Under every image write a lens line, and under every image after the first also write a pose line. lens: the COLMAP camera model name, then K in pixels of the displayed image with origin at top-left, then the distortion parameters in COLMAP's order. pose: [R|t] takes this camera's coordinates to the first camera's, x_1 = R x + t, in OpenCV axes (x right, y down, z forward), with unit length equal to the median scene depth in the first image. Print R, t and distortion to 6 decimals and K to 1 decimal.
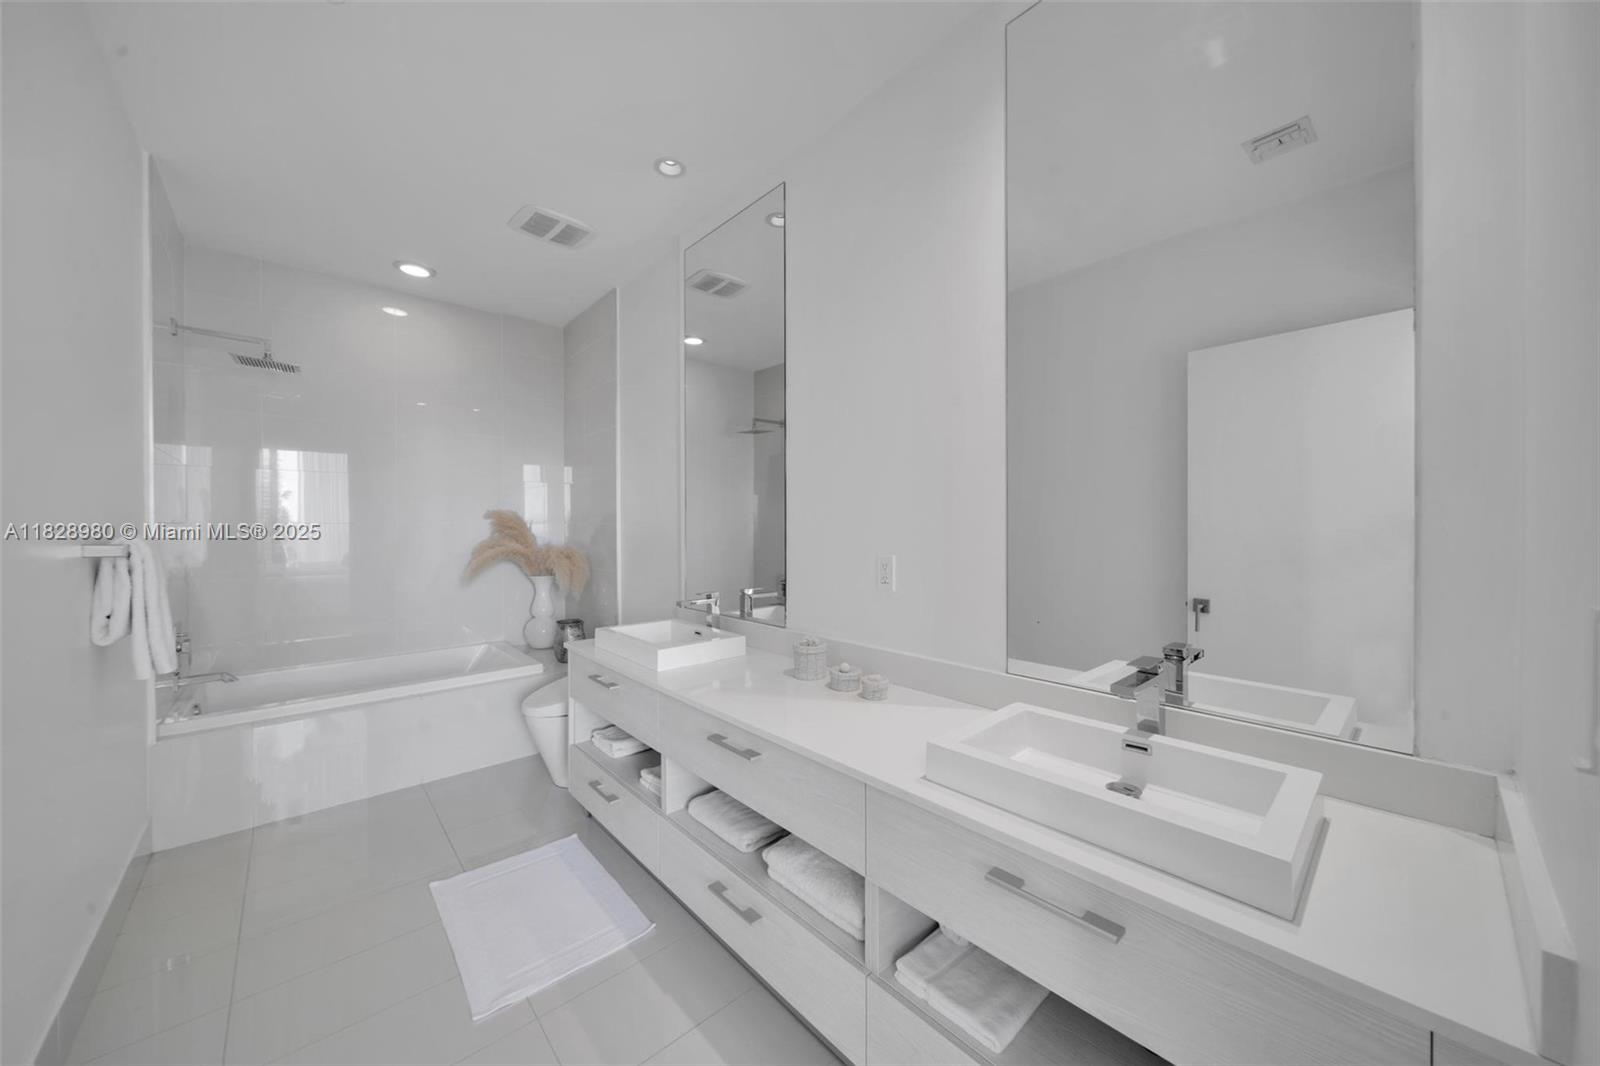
lens RADIAL K [[559.9, 0, 804.3], [0, 559.9, 529.0], [0, 0, 1]] dist [0.000038, -0.001702]
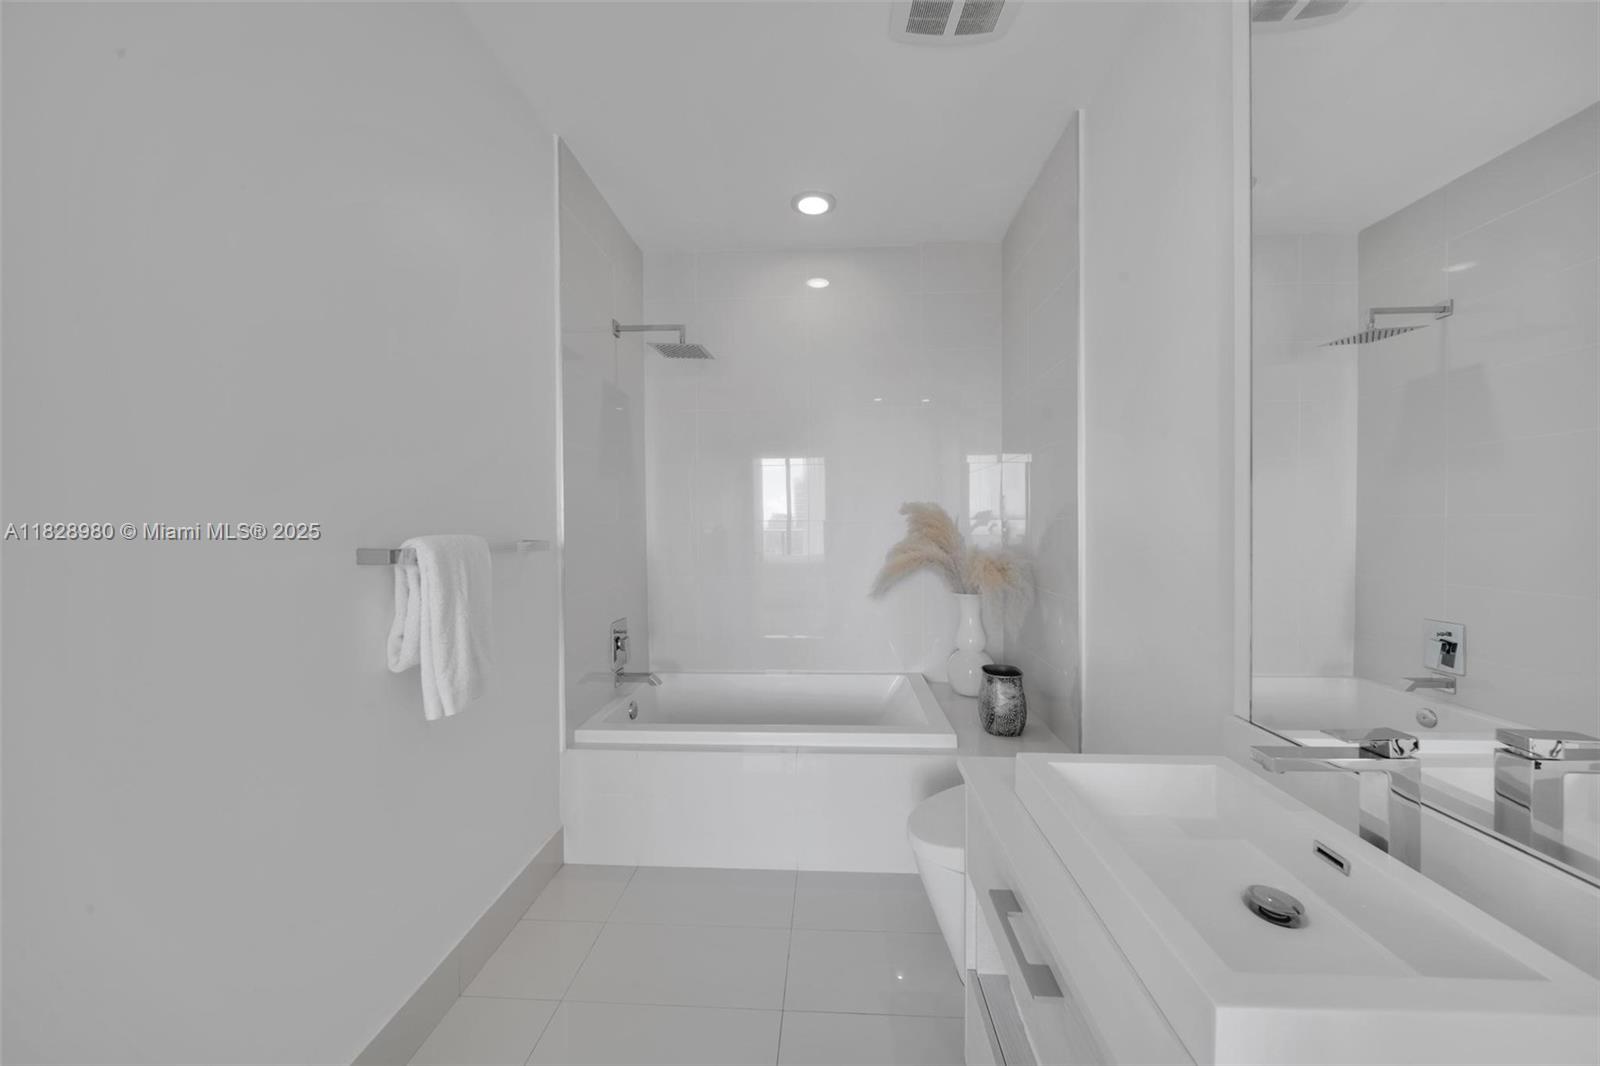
lens RADIAL K [[559.3, 0, 801.5], [0, 559.3, 528.7], [0, 0, 1]] dist [-0.000510, -0.001624]
pose [[0.701110, 0.005973, -0.713028, -0.113901], [-0.002216, 0.999978, 0.006198, -0.002391], [0.713049, -0.002765, 0.701108, 0.361739]]
